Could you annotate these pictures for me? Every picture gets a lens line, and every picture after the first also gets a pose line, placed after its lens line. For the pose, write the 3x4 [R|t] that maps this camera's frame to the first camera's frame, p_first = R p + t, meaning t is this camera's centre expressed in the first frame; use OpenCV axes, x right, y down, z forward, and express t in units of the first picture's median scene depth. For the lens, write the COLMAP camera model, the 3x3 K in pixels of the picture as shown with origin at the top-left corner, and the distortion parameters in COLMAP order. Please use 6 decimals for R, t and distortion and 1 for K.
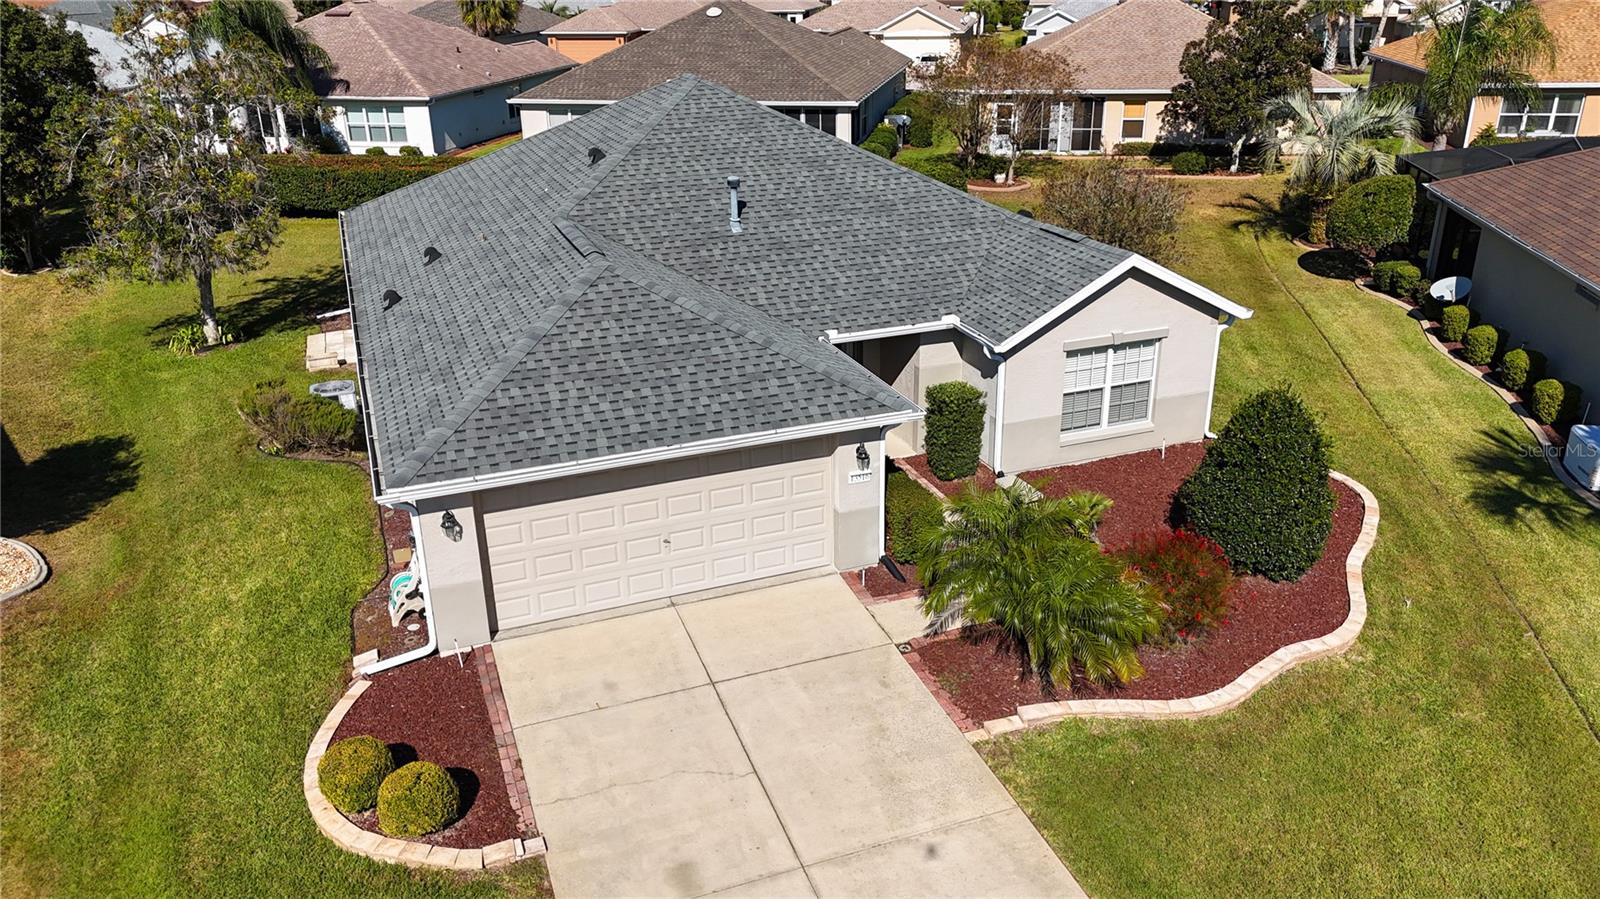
lens RADIAL K [[1186.3, 0, 800.0], [0, 1186.3, 449.5], [0, 0, 1]] dist [0.070400, -0.065074]
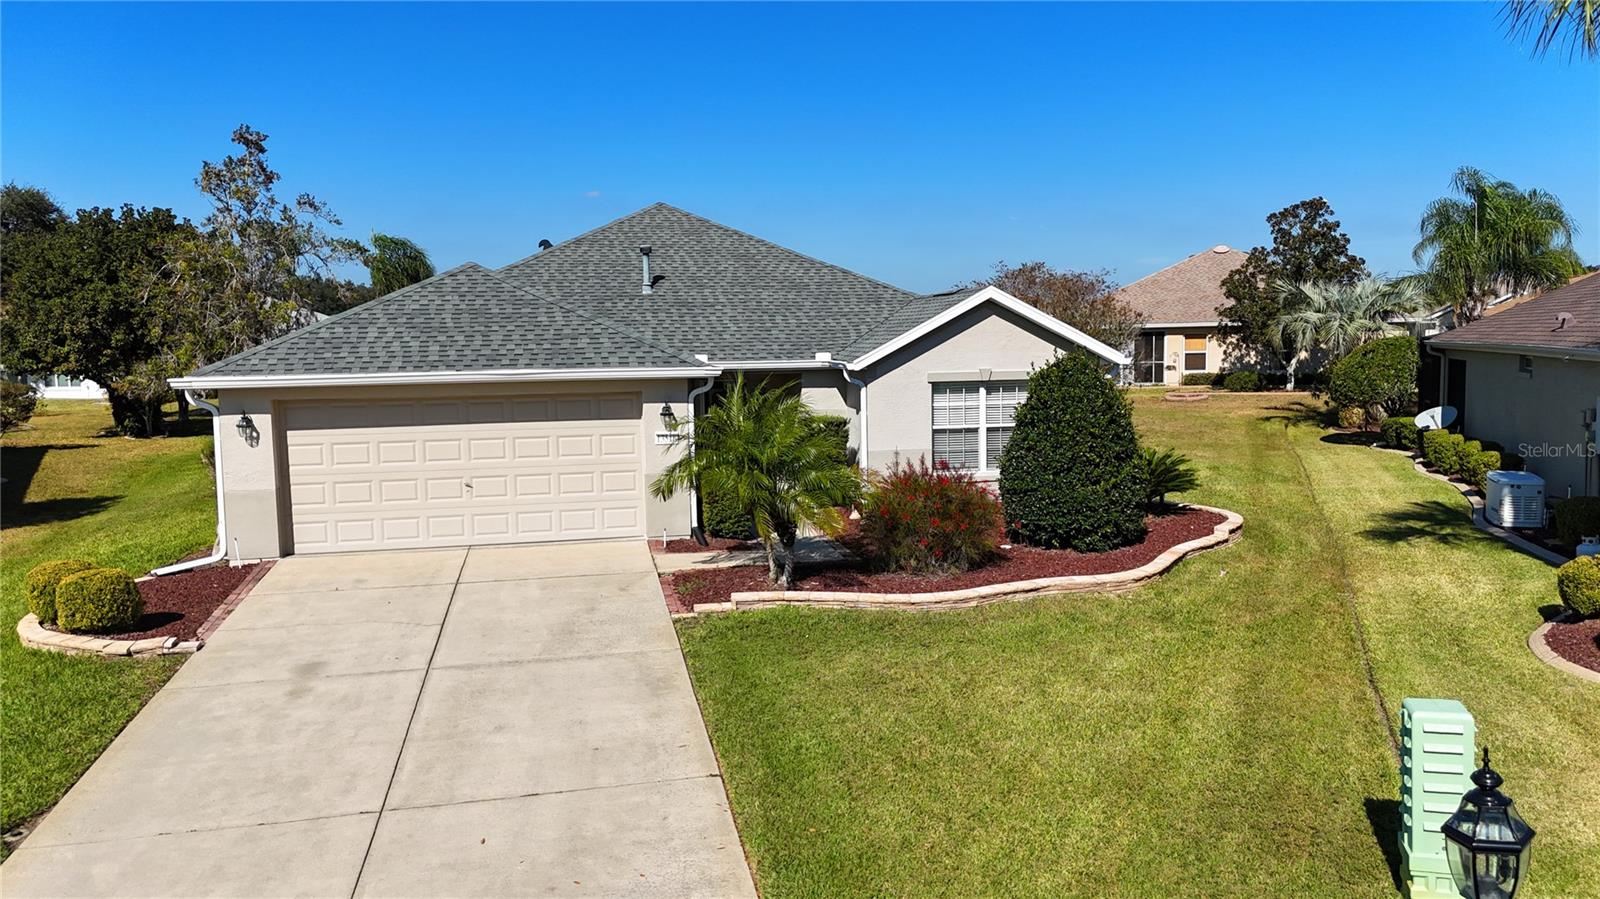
lens RADIAL K [[1186.3, 0, 800.0], [0, 1186.3, 449.5], [0, 0, 1]] dist [0.070400, -0.065074]
pose [[0.986306, 0.014482, -0.164288, 0.340637], [-0.061357, 0.956855, -0.284014, 0.323805], [0.153087, 0.290205, 0.944640, 0.053965]]
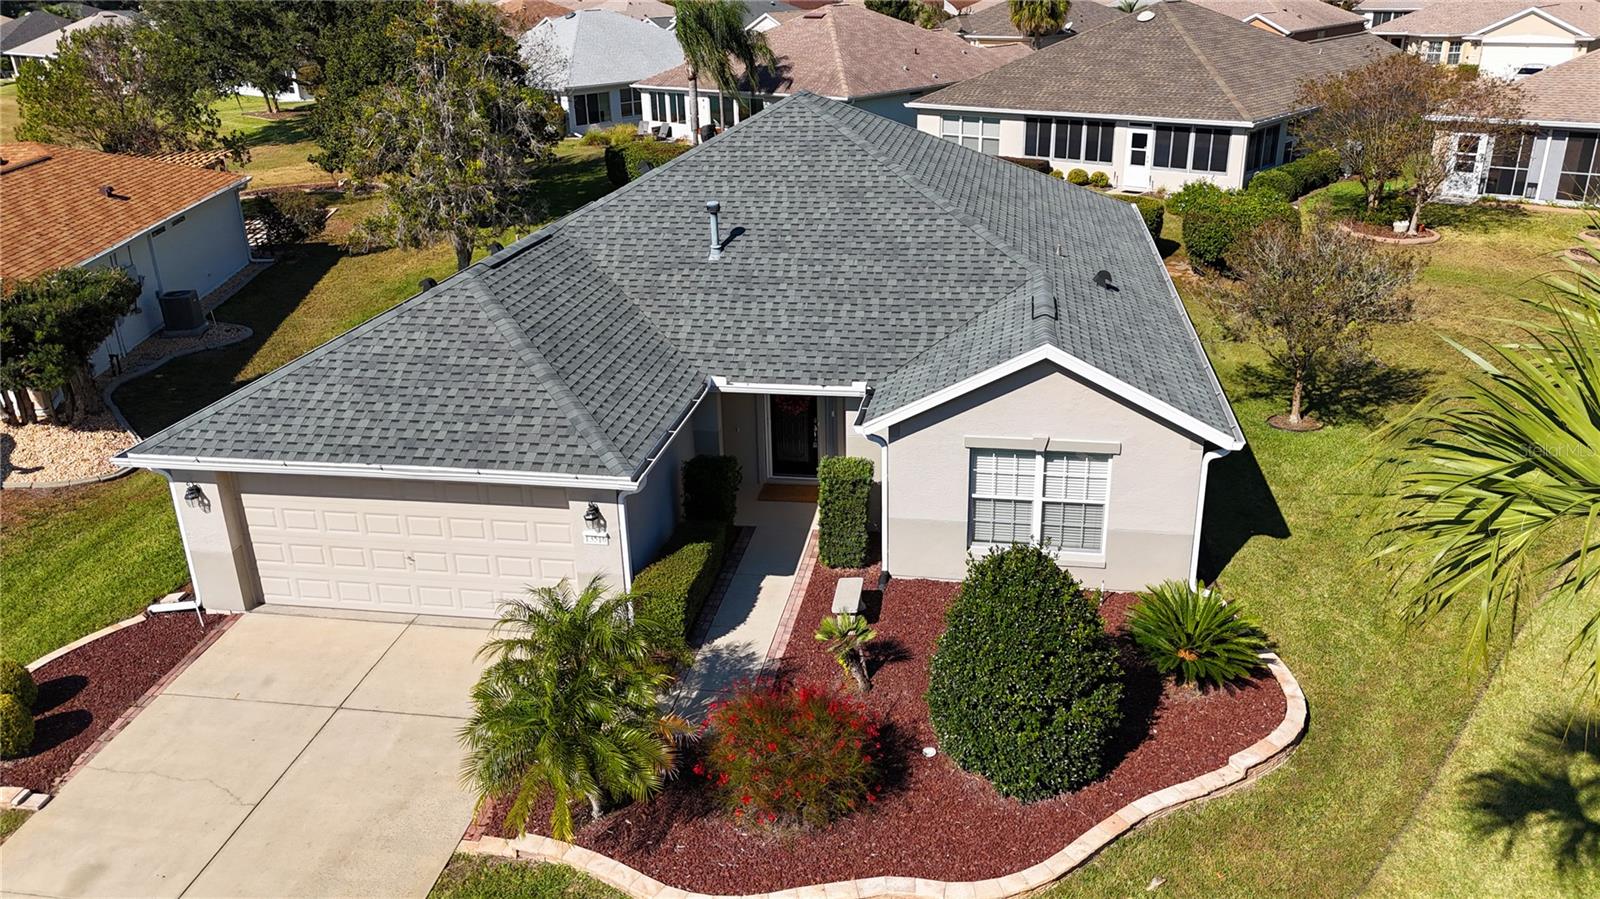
lens RADIAL K [[1186.3, 0, 800.0], [0, 1186.3, 449.5], [0, 0, 1]] dist [0.070400, -0.065074]
pose [[0.858357, 0.186884, -0.477806, 0.627705], [-0.185219, 0.981368, 0.051104, -0.123507], [0.478454, 0.044634, 0.876978, 0.271029]]
